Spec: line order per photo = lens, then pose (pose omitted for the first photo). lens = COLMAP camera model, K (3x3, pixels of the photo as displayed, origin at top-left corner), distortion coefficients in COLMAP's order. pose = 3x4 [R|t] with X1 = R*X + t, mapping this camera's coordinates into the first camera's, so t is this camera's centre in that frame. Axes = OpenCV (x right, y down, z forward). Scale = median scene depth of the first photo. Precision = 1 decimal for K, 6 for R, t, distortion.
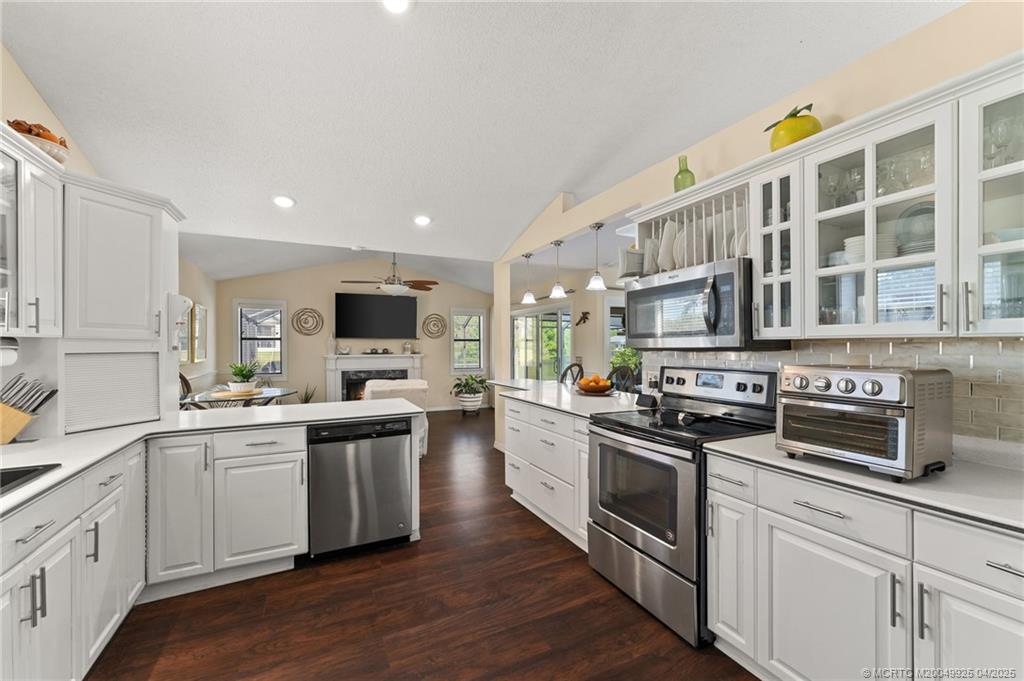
lens RADIAL K [[414.1, 0, 512.8], [0, 414.1, 343.8], [0, 0, 1]] dist [-0.000850, -0.000096]
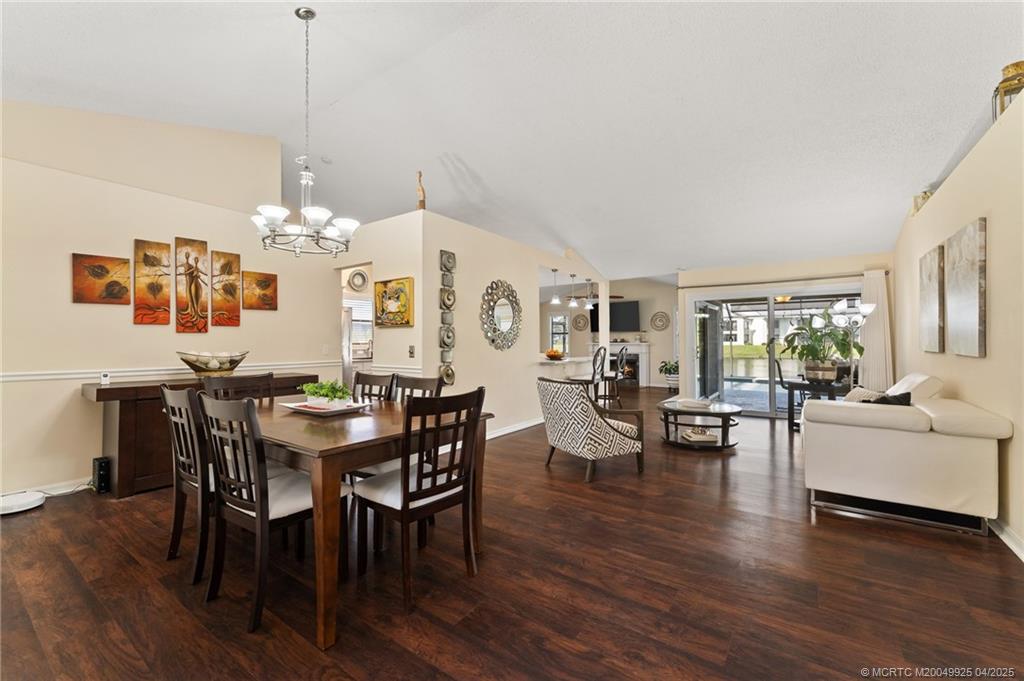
lens RADIAL K [[420.2, 0, 511.8], [0, 420.2, 344.8], [0, 0, 1]] dist [0.001194, 0.000088]
pose [[0.463893, 0.003682, -0.885883, 0.802592], [-0.001969, 0.999993, 0.003125, 0.029695], [0.885889, 0.000295, 0.463898, -0.007801]]
